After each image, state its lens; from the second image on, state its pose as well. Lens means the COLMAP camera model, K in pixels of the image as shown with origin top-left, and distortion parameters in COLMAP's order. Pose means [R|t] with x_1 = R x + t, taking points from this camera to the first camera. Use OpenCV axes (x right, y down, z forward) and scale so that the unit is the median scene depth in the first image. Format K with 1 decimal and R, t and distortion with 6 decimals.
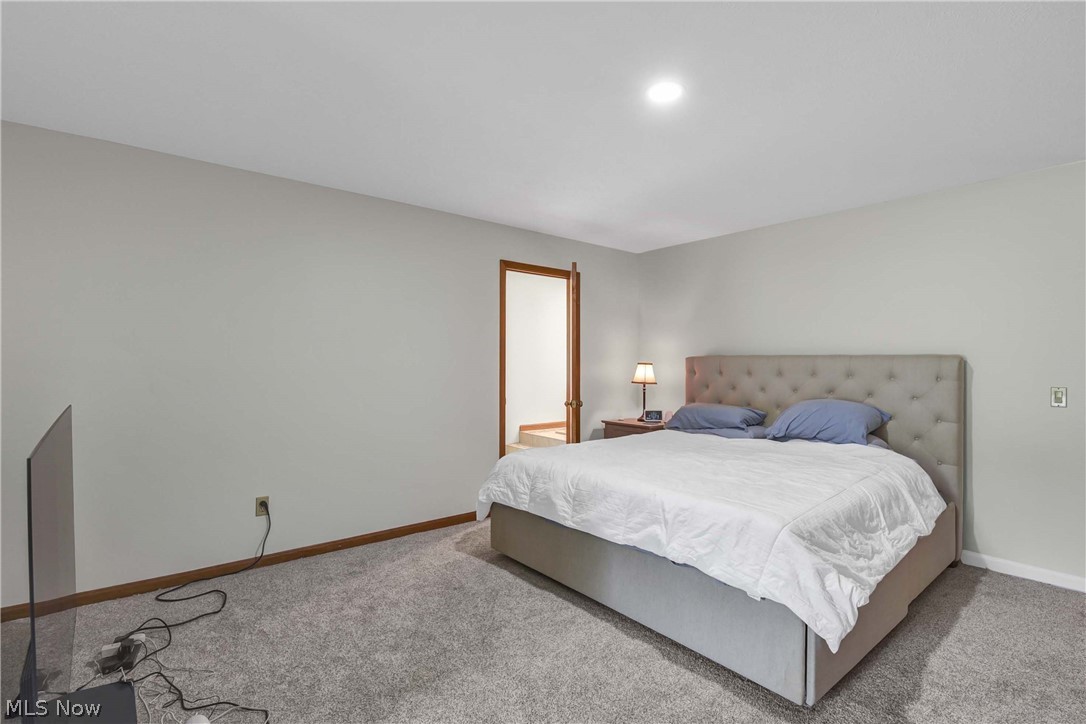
lens RADIAL K [[515.4, 0, 543.0], [0, 515.4, 362.0], [0, 0, 1]] dist [-0.000433, -0.008757]
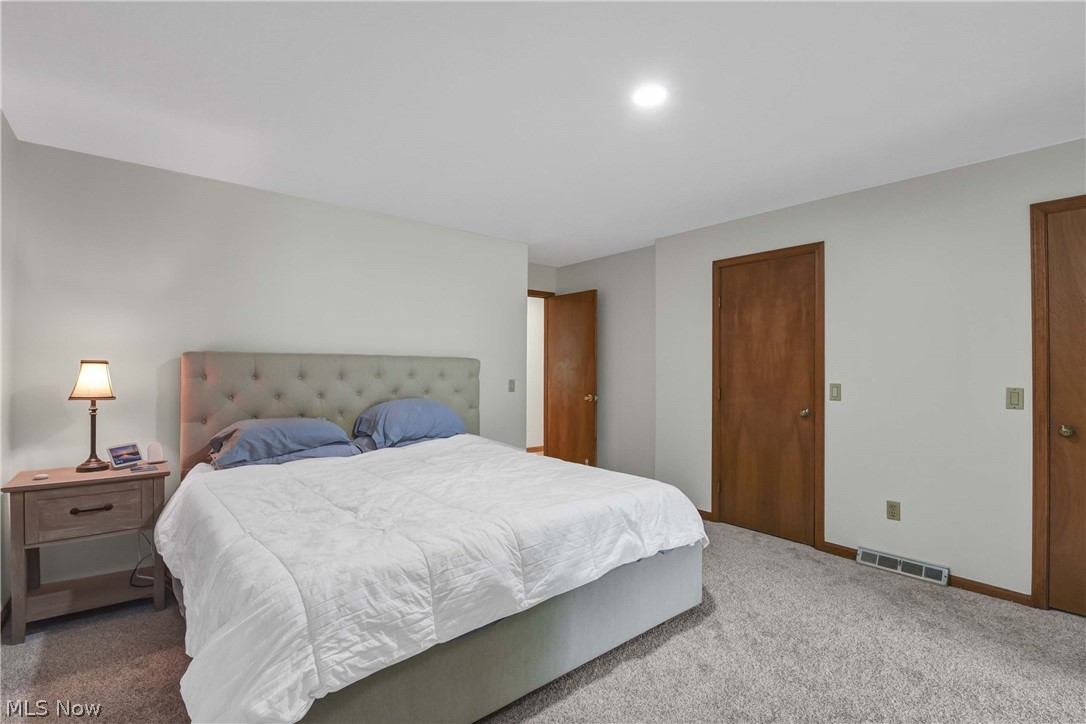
lens RADIAL K [[494.5, 0, 543.0], [0, 494.5, 362.0], [0, 0, 1]] dist [-0.027712, -0.000435]
pose [[-0.019047, 0.007278, 0.999792, -0.507571], [-0.006530, 0.999951, -0.007404, 0.004865], [-0.999797, -0.006670, -0.018999, 0.860161]]
